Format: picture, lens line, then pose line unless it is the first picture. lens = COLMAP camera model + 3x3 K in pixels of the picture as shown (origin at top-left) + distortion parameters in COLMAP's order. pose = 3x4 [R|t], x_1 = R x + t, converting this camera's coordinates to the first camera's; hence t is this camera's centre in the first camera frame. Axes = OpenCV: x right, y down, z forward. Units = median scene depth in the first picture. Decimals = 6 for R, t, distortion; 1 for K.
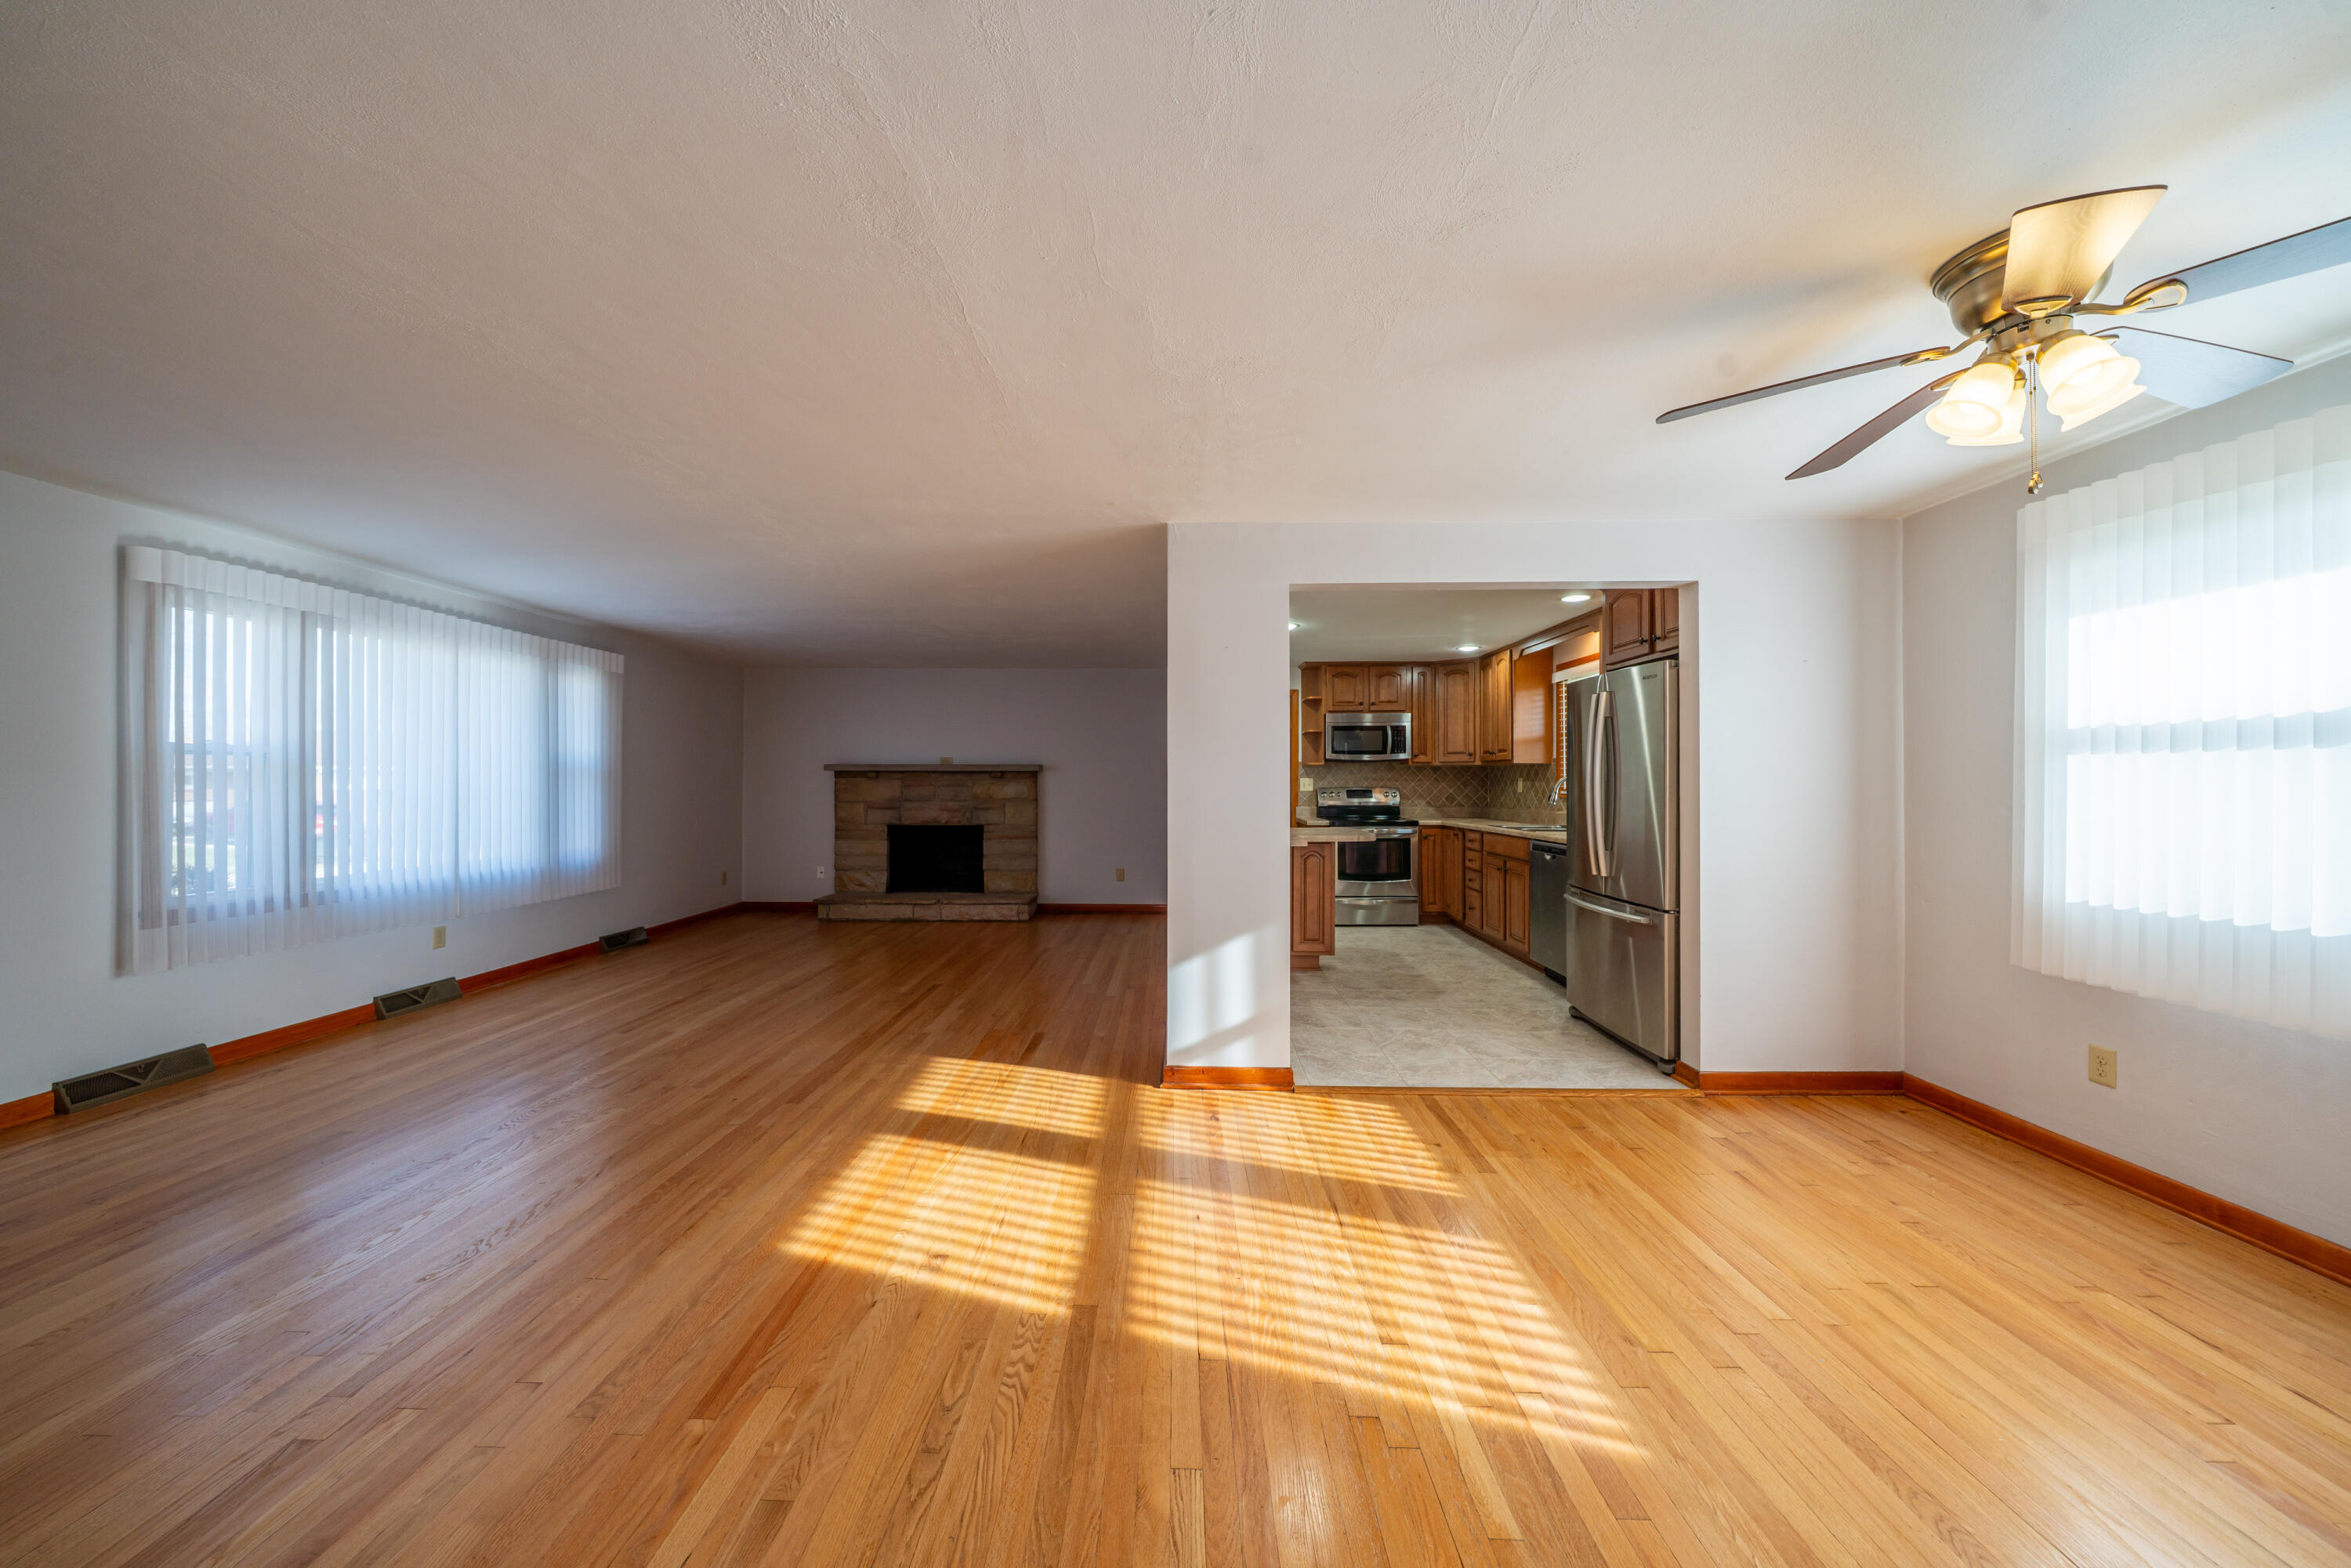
lens RADIAL K [[815.9, 0, 1169.8], [0, 815.9, 775.0], [0, 0, 1]] dist [-0.011808, 0.000619]
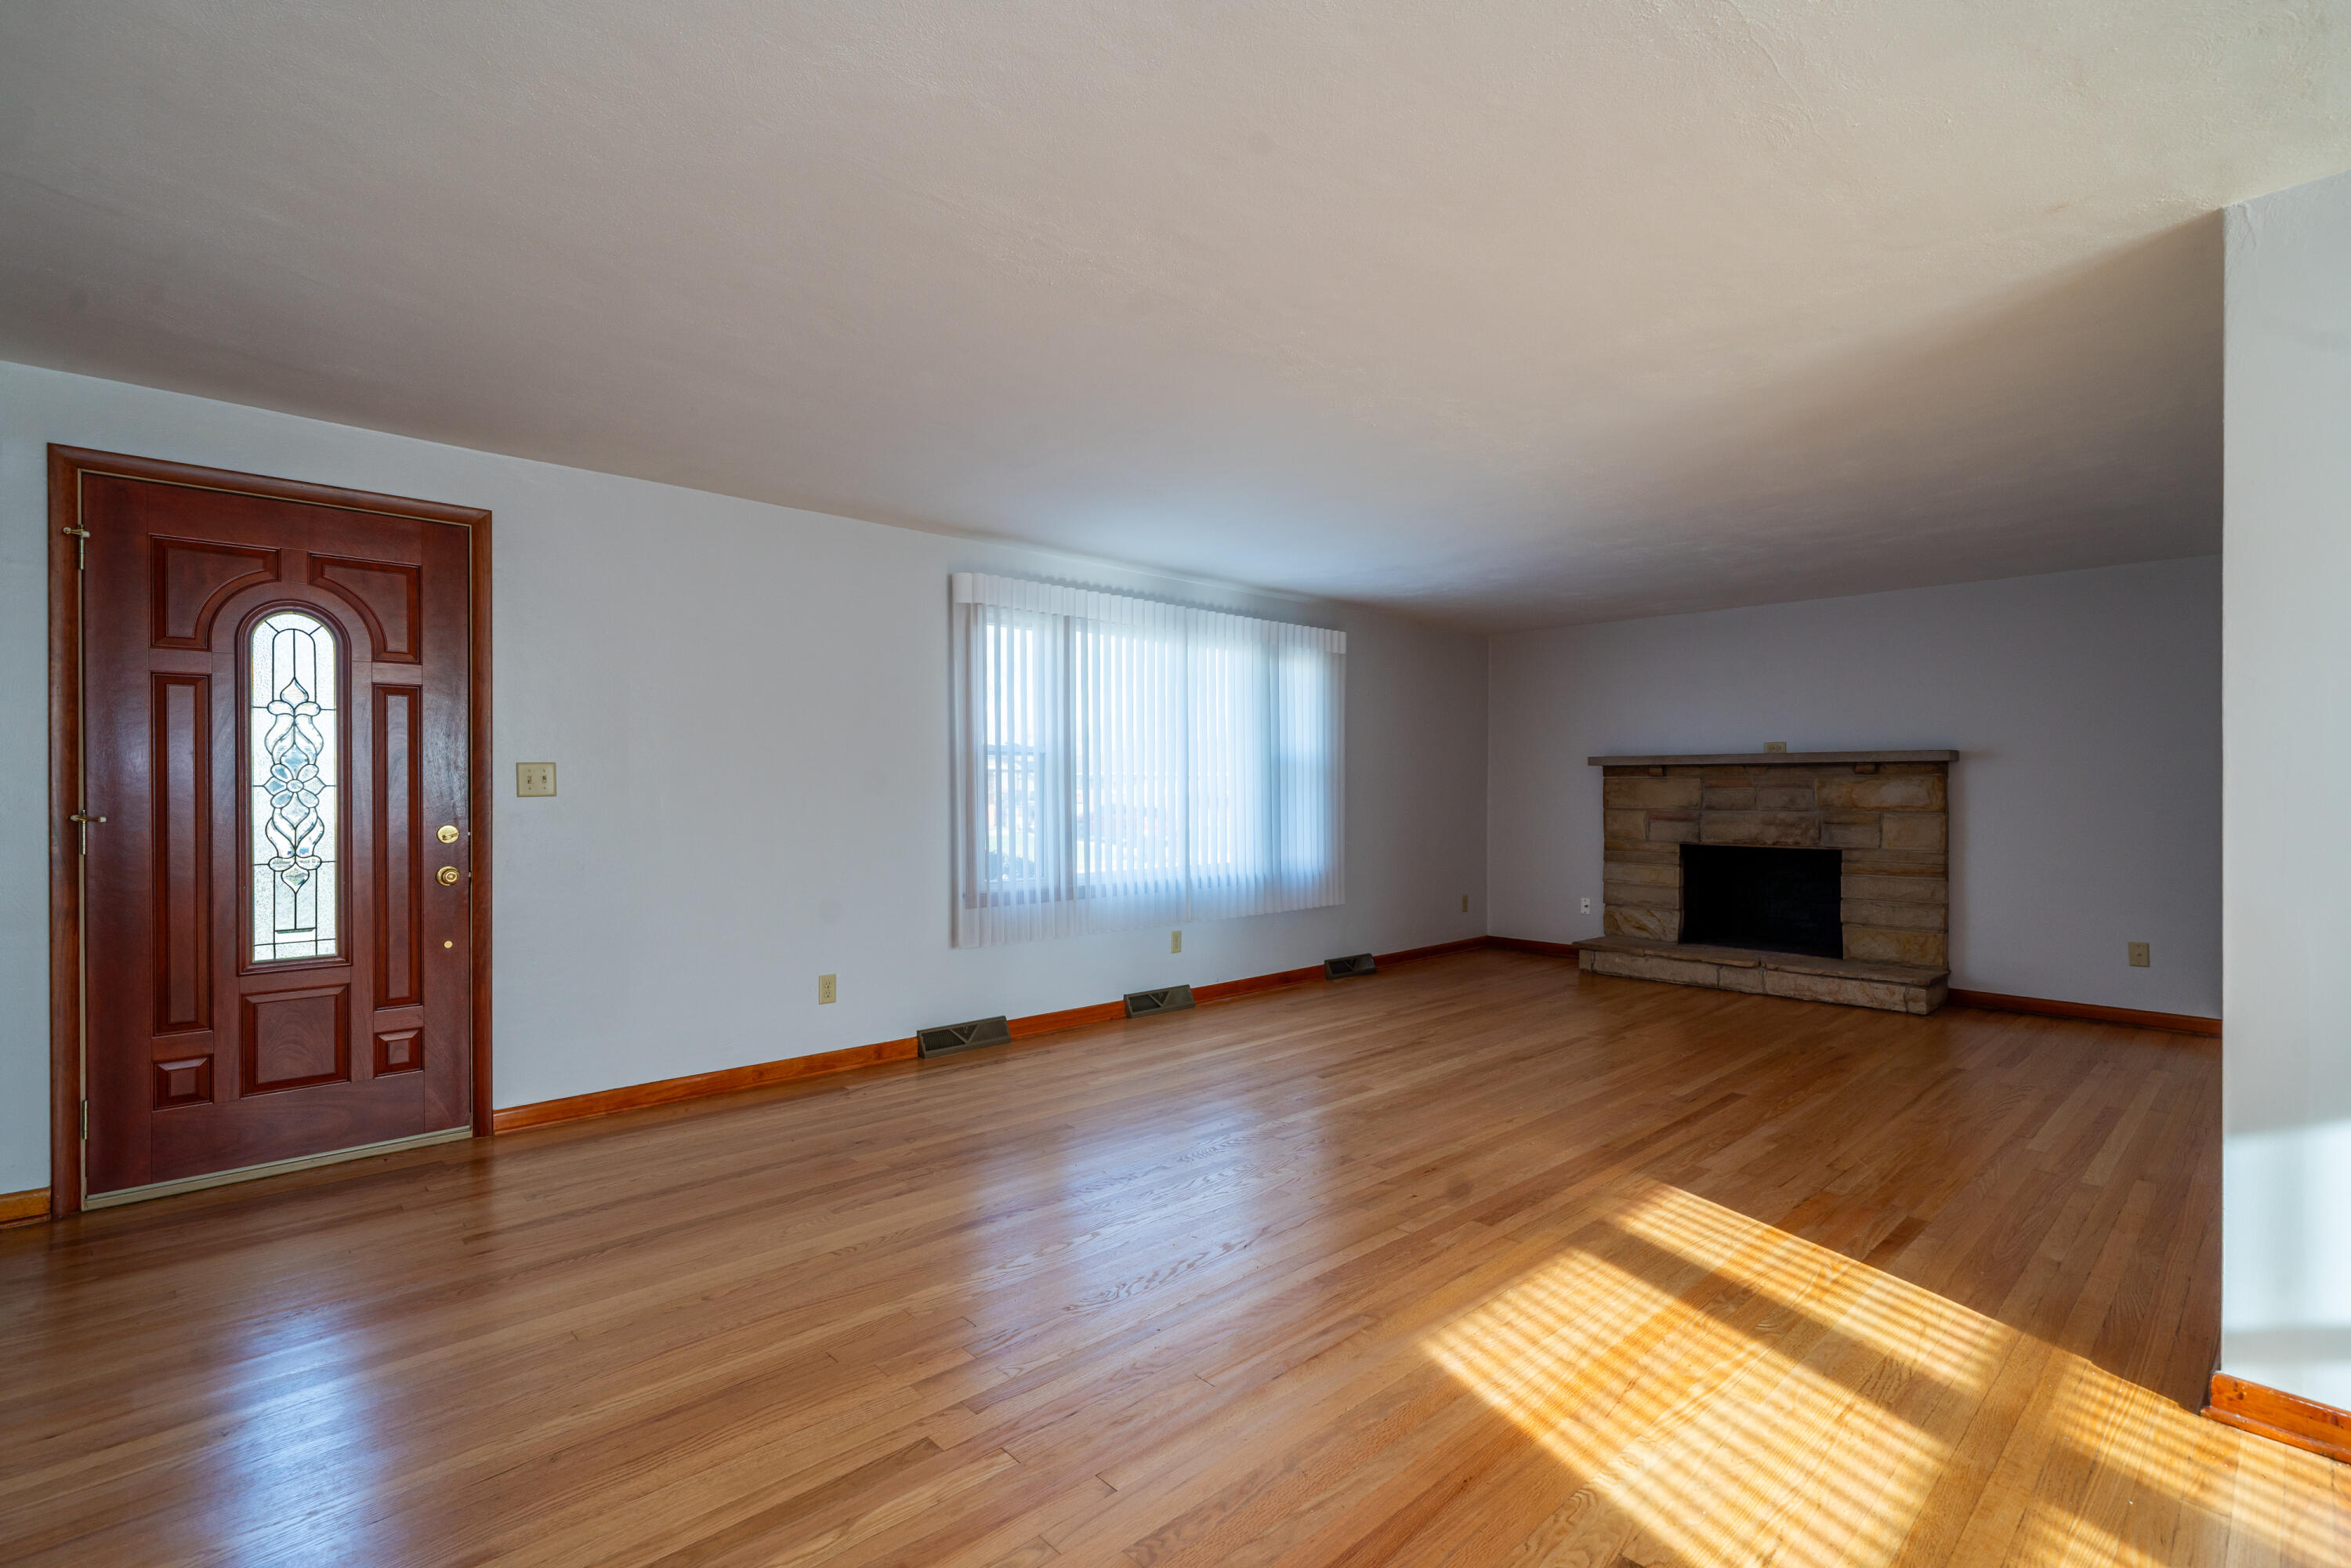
lens RADIAL K [[1082.8, 0, 1159.6], [0, 1082.8, 792.4], [0, 0, 1]] dist [0.000833, 0.000909]
pose [[0.687601, 0.002391, -0.726085, 0.016839], [0.007561, 0.999917, 0.010452, 0.006930], [0.726049, -0.012676, 0.687526, 0.077141]]
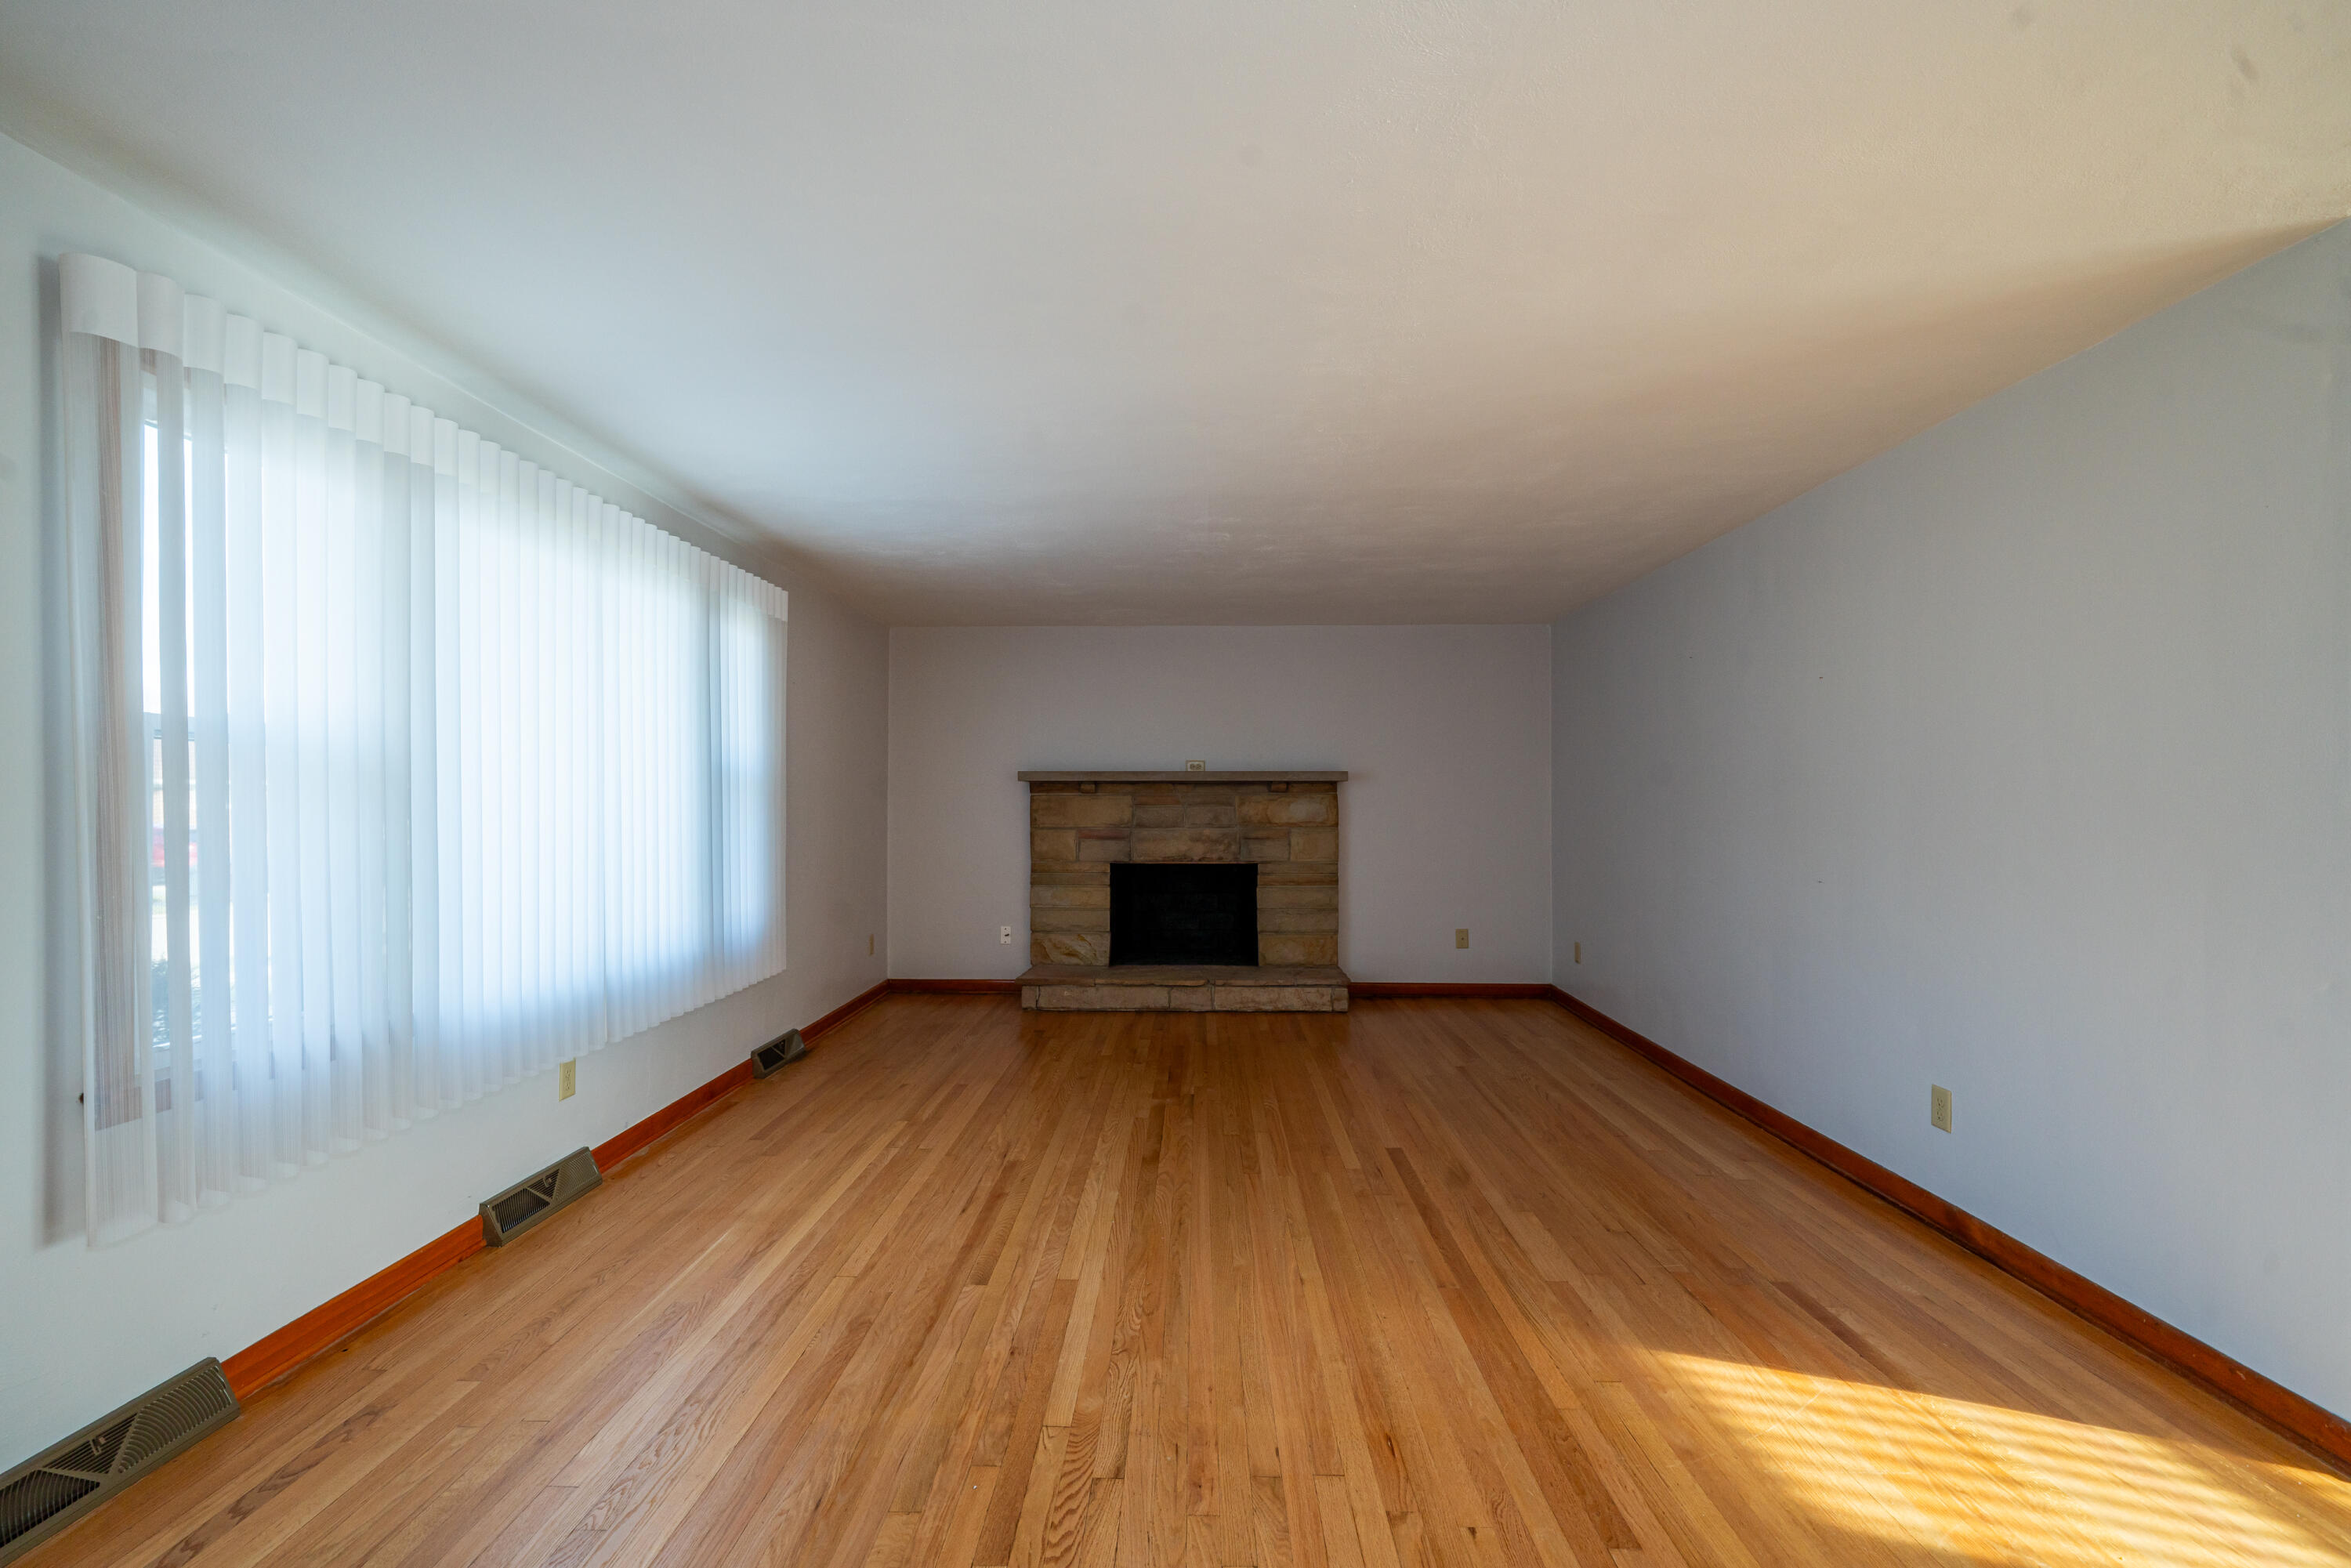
lens RADIAL K [[997.9, 0, 1160.4], [0, 997.9, 795.6], [0, 0, 1]] dist [0.001263, -0.000632]
pose [[0.999730, -0.002617, -0.023078, -0.377159], [0.002742, 0.999982, 0.005394, 0.002943], [0.023064, -0.005456, 0.999719, 0.255318]]
